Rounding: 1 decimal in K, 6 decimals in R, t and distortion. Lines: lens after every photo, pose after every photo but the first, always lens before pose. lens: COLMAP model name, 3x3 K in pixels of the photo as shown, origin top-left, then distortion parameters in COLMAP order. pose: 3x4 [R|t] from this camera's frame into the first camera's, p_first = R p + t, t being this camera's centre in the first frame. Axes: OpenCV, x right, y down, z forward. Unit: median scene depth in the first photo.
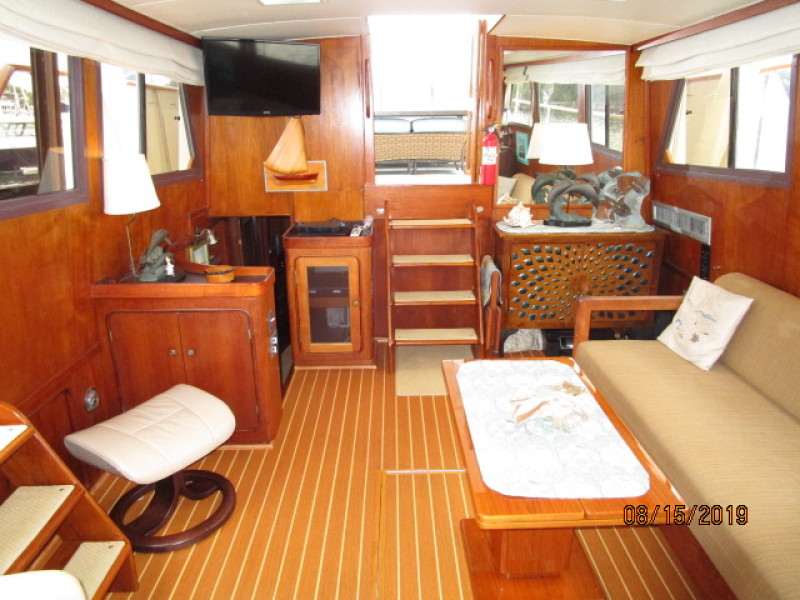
lens RADIAL K [[571.2, 0, 396.1], [0, 571.2, 296.8], [0, 0, 1]] dist [-0.039059, 0.025122]
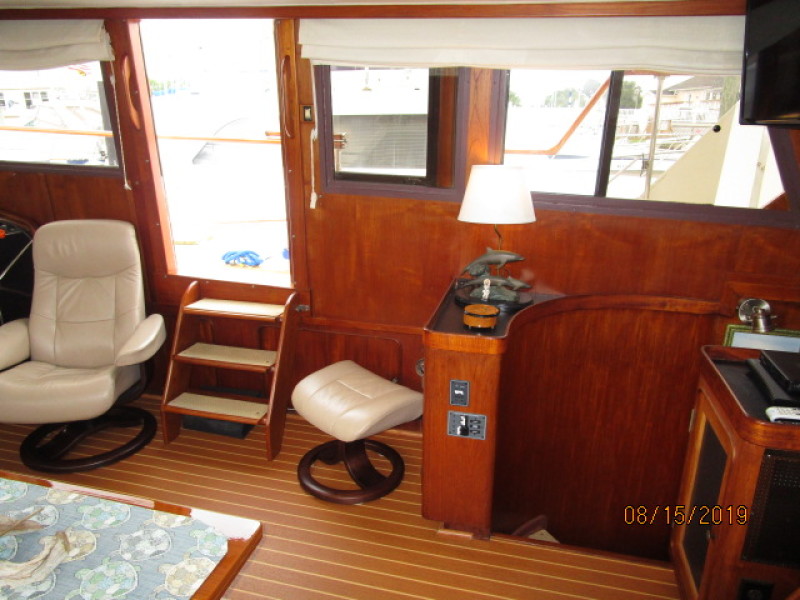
lens RADIAL K [[573.7, 0, 394.3], [0, 573.7, 300.2], [0, 0, 1]] dist [-0.022617, 0.008043]
pose [[-0.265682, 0.295325, -0.917712, 0.407417], [-0.296643, 0.880696, 0.369293, -0.282779], [0.917287, 0.370347, -0.146379, 0.853099]]
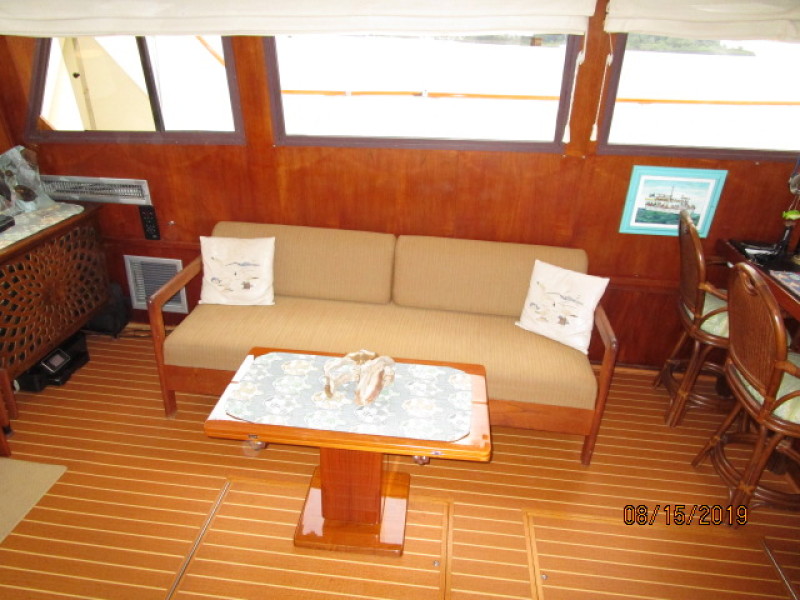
lens RADIAL K [[573.7, 0, 394.3], [0, 573.7, 300.2], [0, 0, 1]] dist [-0.022617, 0.008043]
pose [[0.114133, -0.420413, 0.900126, -0.424560], [0.261237, 0.886862, 0.381093, -0.224947], [-0.958504, 0.191650, 0.211048, 0.391240]]
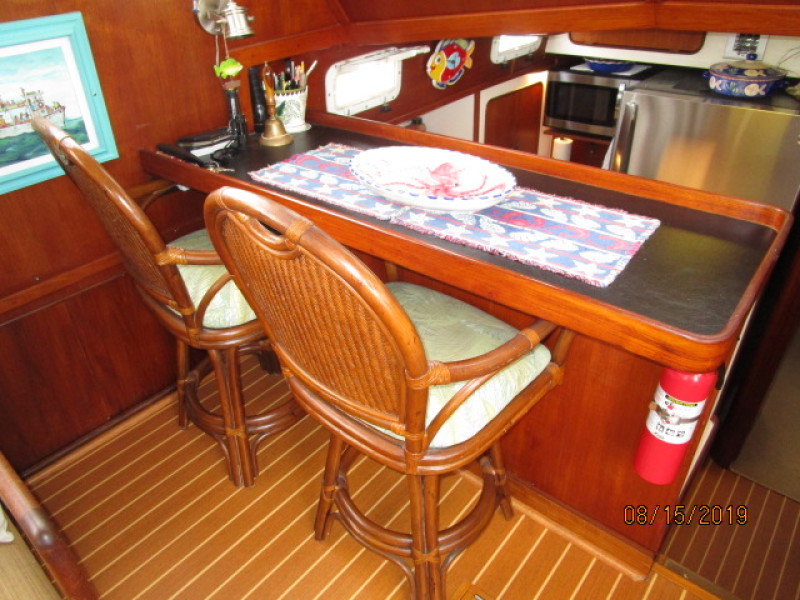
lens RADIAL K [[571.2, 0, 396.1], [0, 571.2, 296.8], [0, 0, 1]] dist [-0.039059, 0.025122]
pose [[-0.764931, -0.318494, 0.559859, 0.054844], [0.232232, 0.674362, 0.700931, -0.017919], [-0.600789, 0.666181, -0.441876, 0.219855]]
